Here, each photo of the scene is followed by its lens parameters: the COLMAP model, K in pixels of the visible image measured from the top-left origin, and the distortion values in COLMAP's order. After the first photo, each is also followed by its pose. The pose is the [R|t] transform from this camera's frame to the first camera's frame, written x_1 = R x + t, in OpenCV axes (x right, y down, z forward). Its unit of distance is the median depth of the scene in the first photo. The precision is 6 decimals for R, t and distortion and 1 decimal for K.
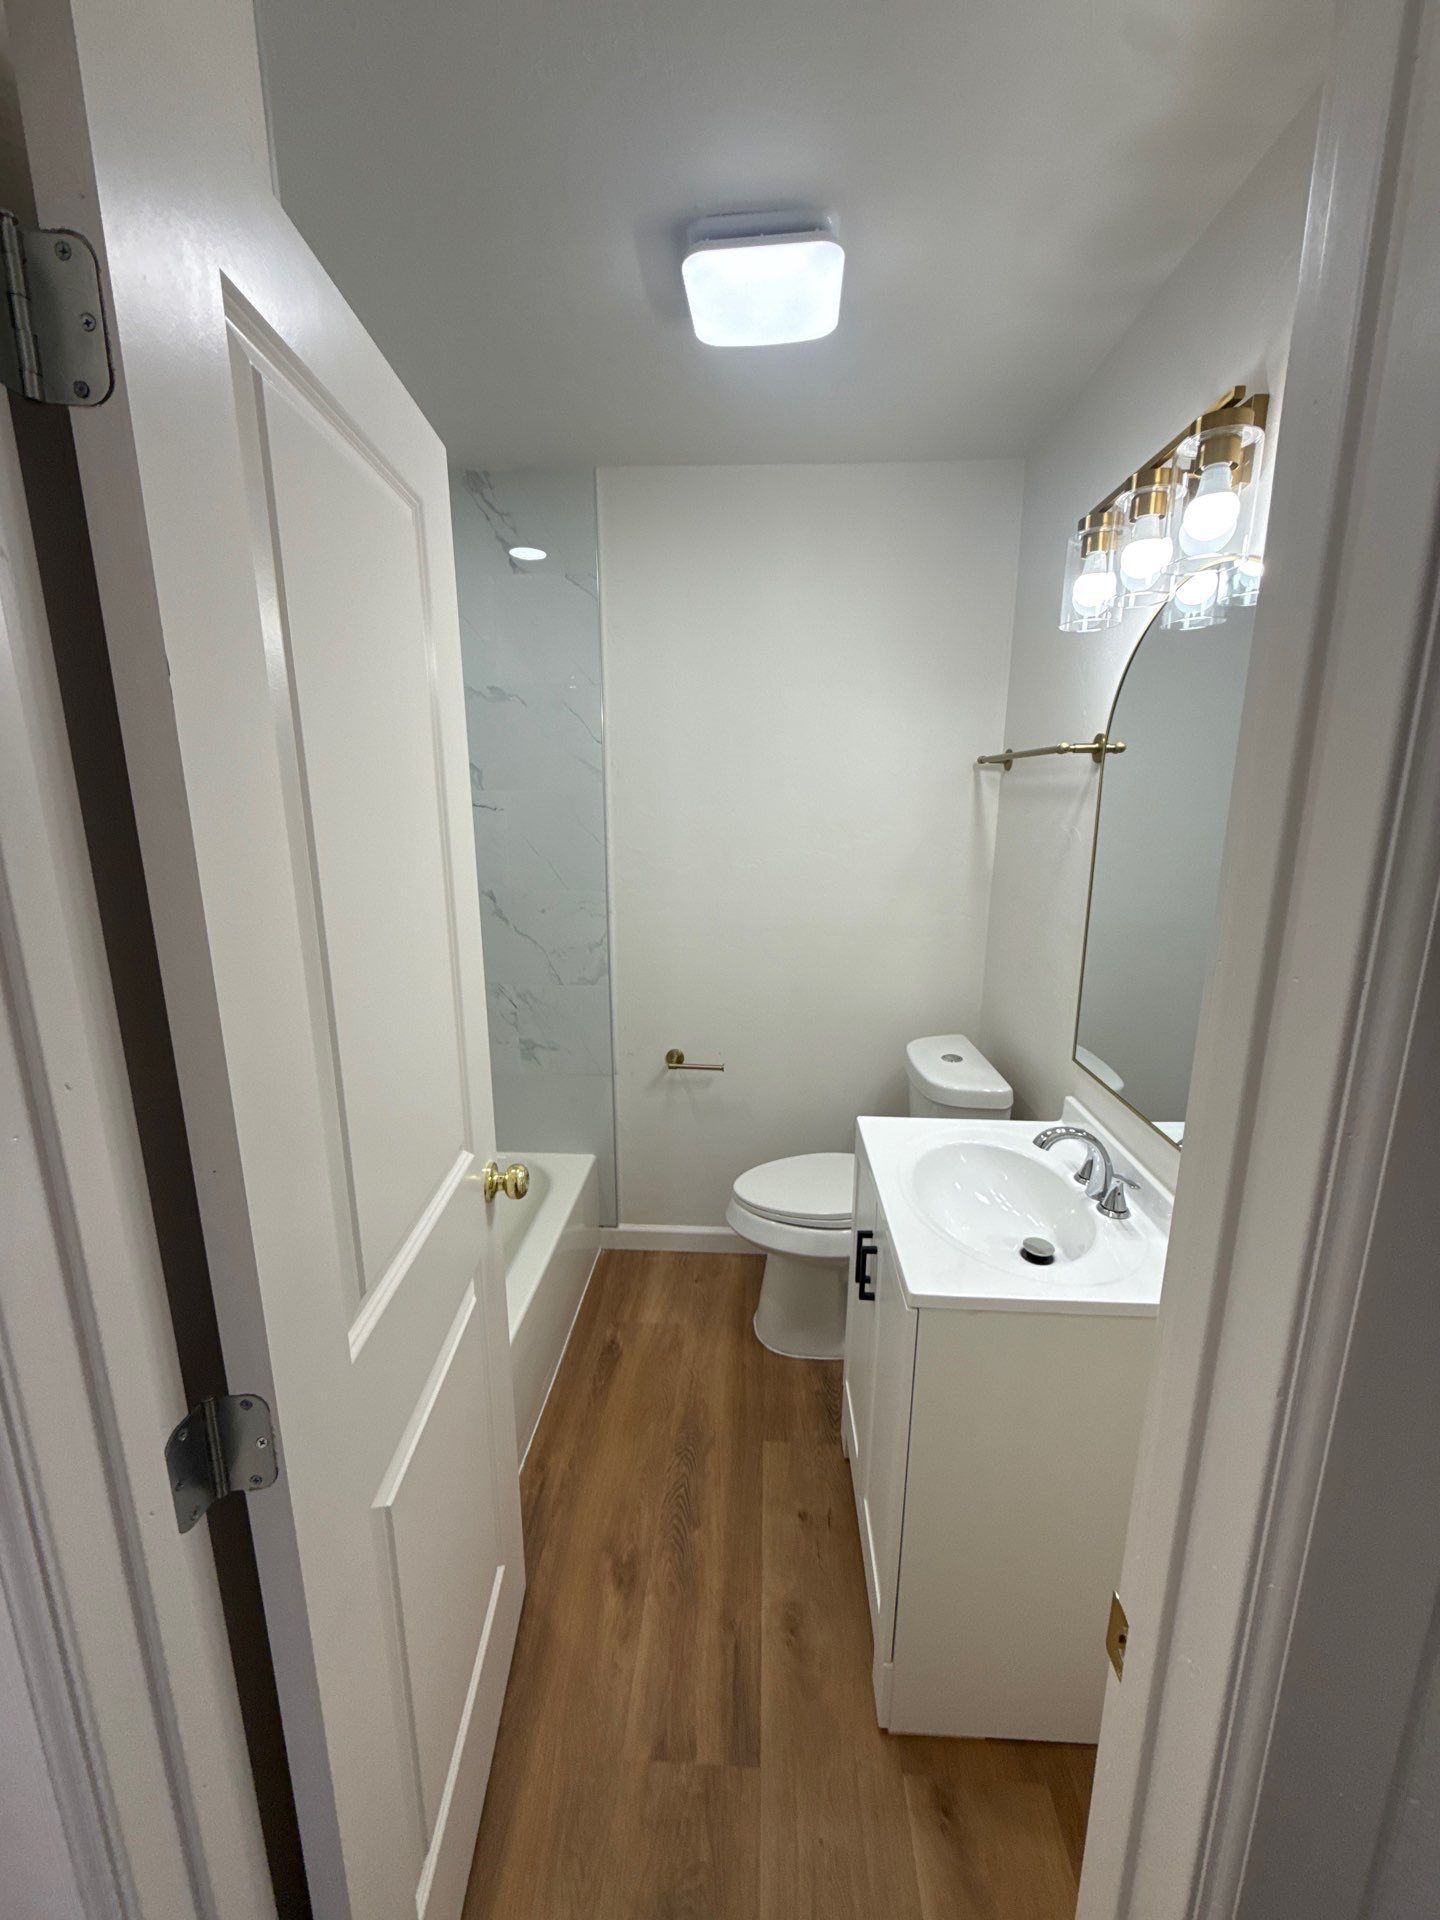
lens RADIAL K [[758.6, 0, 722.1], [0, 758.6, 958.3], [0, 0, 1]] dist [-0.002223, 0.000001]
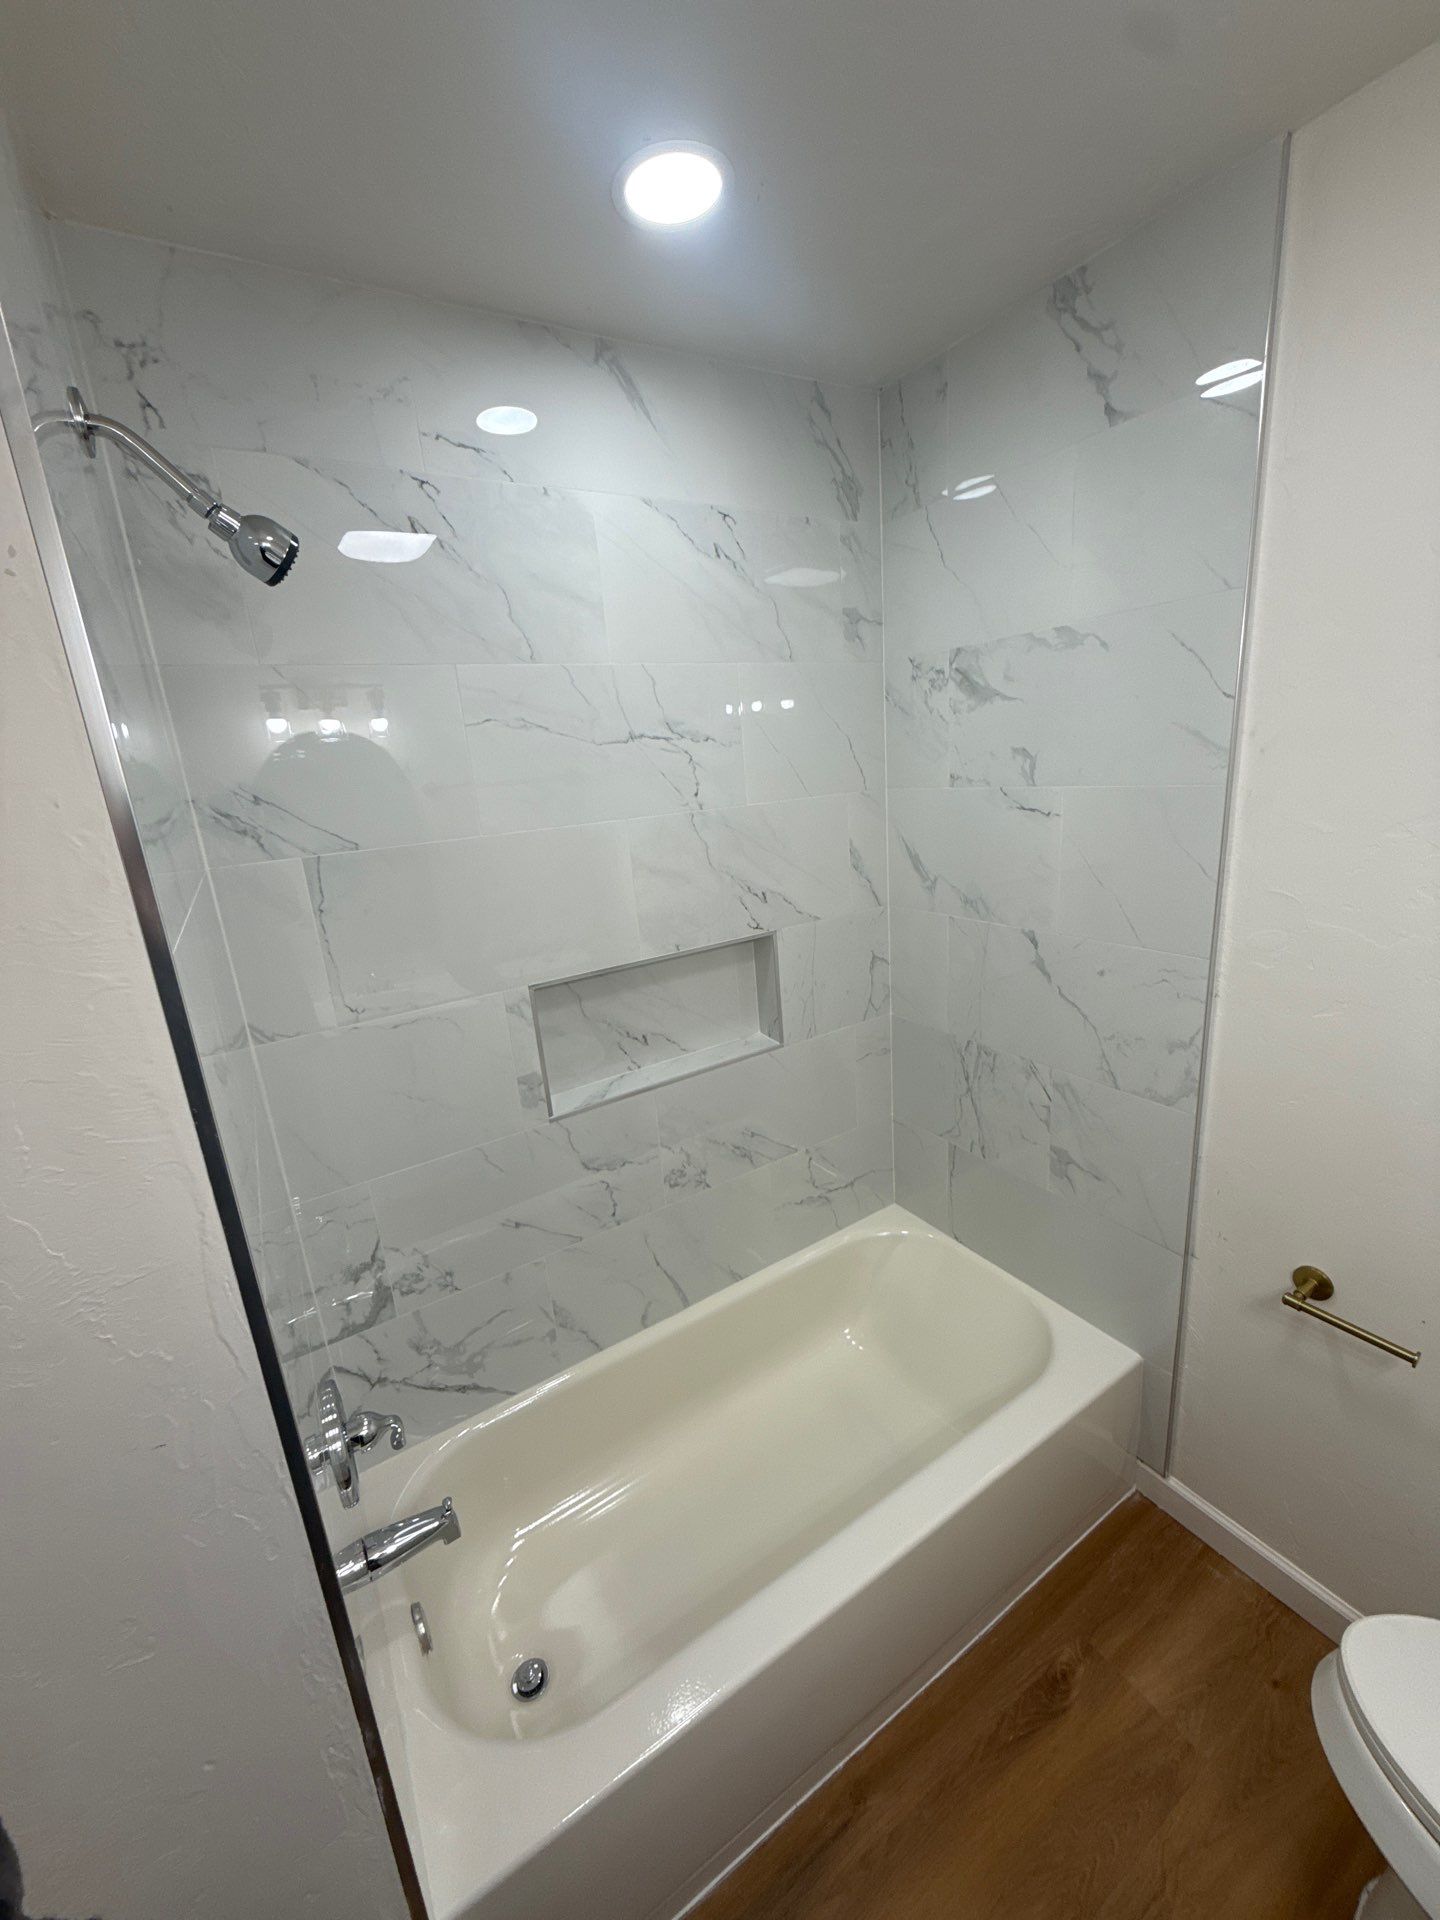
lens RADIAL K [[758.6, 0, 722.1], [0, 758.6, 958.3], [0, 0, 1]] dist [-0.002223, 0.000001]
pose [[0.572499, 0.162228, -0.803696, 0.134059], [-0.095932, 0.986751, 0.130843, -0.183316], [0.814274, 0.002192, 0.580477, 0.524786]]
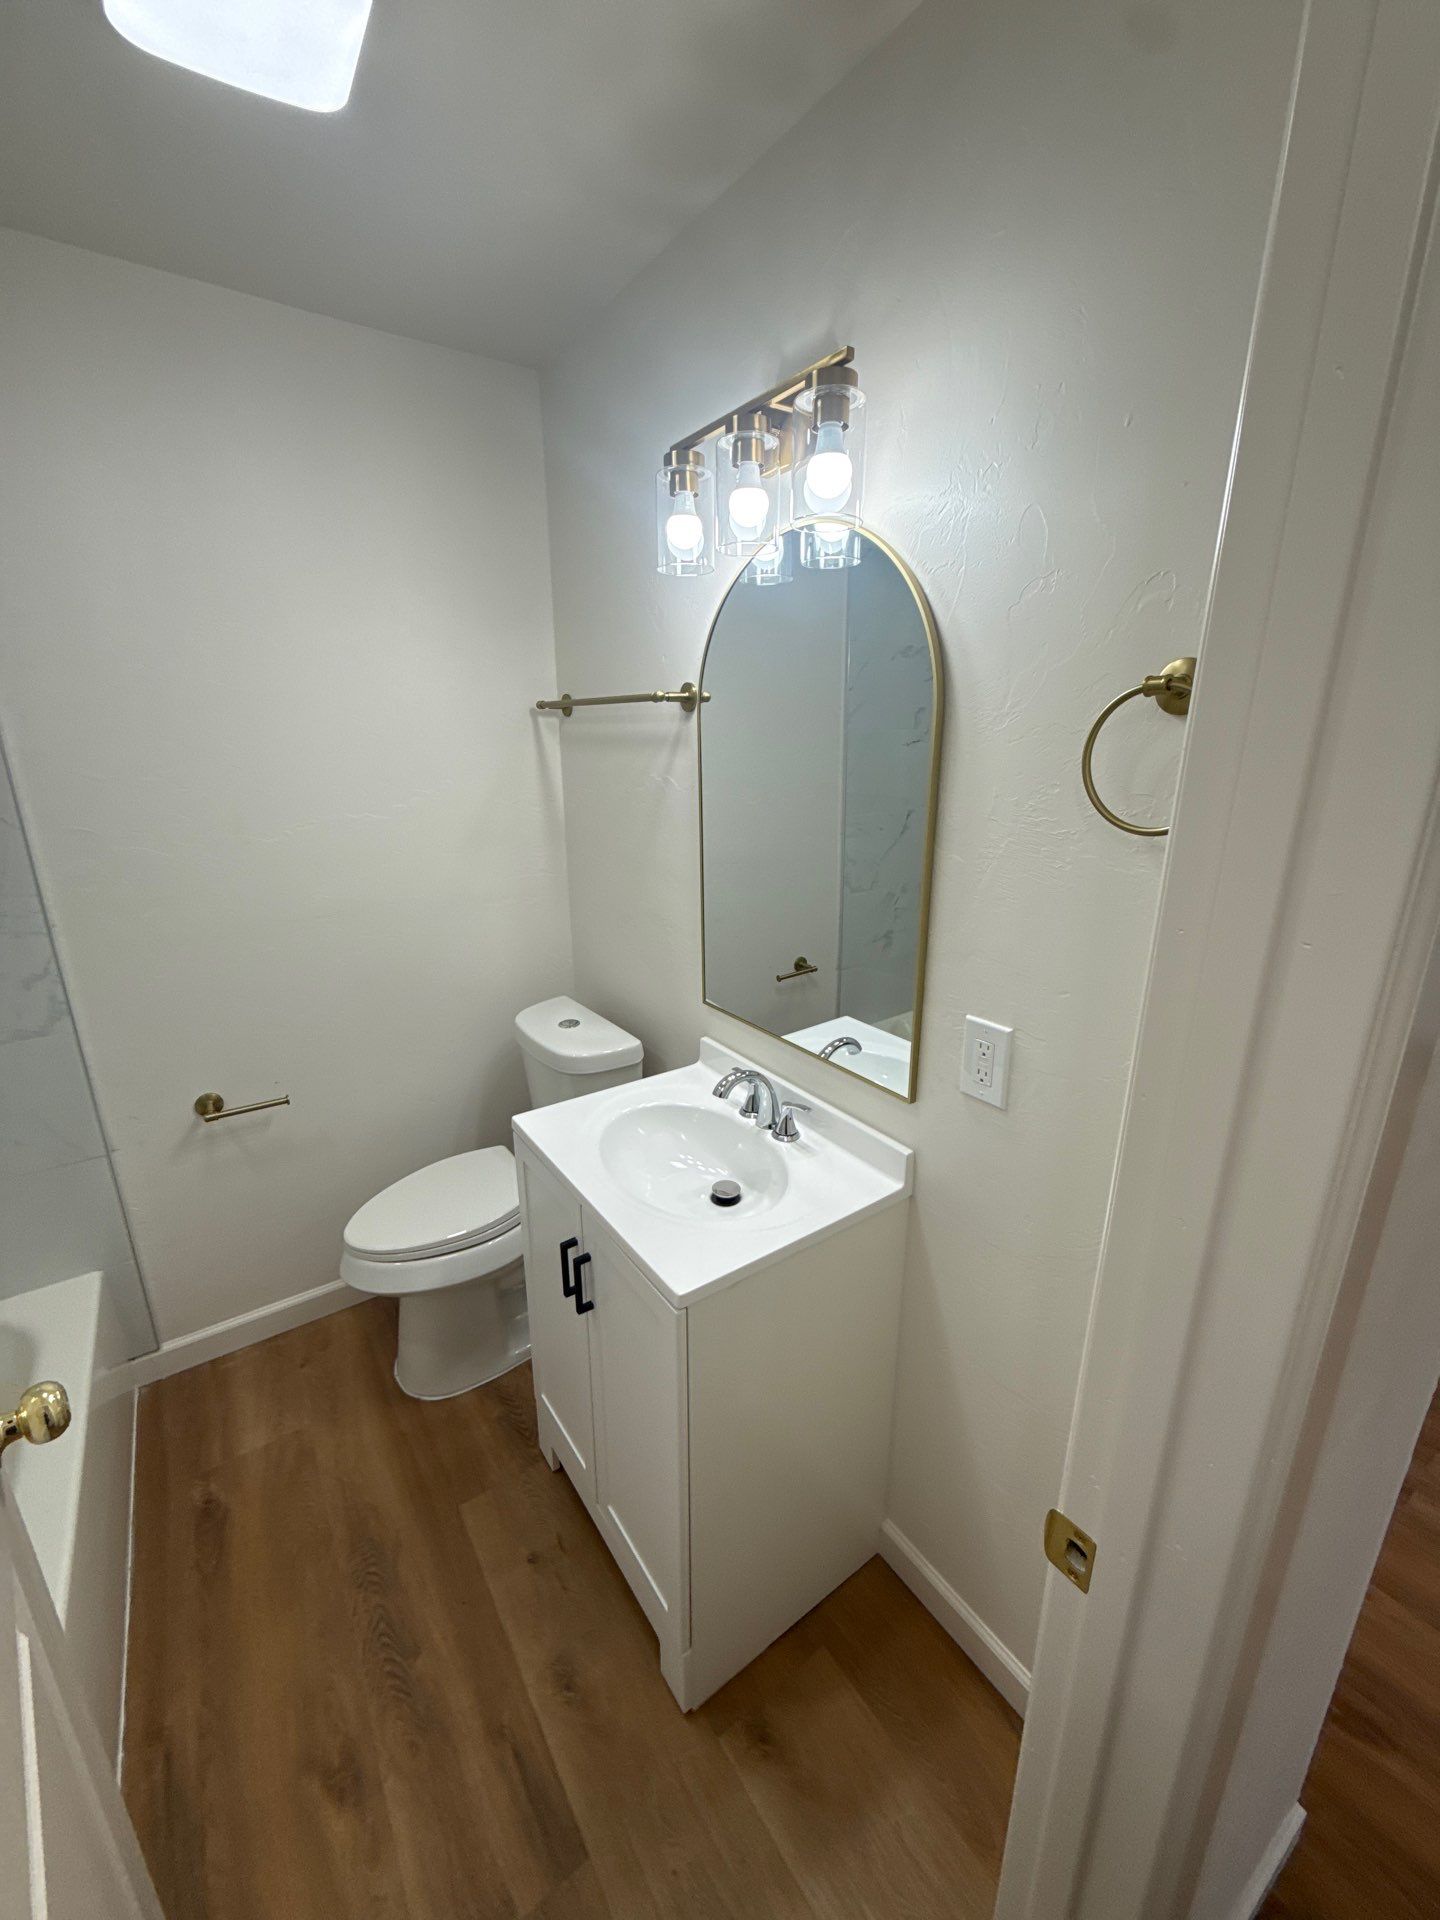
lens RADIAL K [[758.6, 0, 722.1], [0, 758.6, 958.3], [0, 0, 1]] dist [-0.002223, 0.000001]
pose [[0.784486, -0.180806, 0.593204, -0.121766], [0.136440, 0.983437, 0.119312, -0.045831], [-0.604952, -0.012662, 0.796161, 0.151029]]
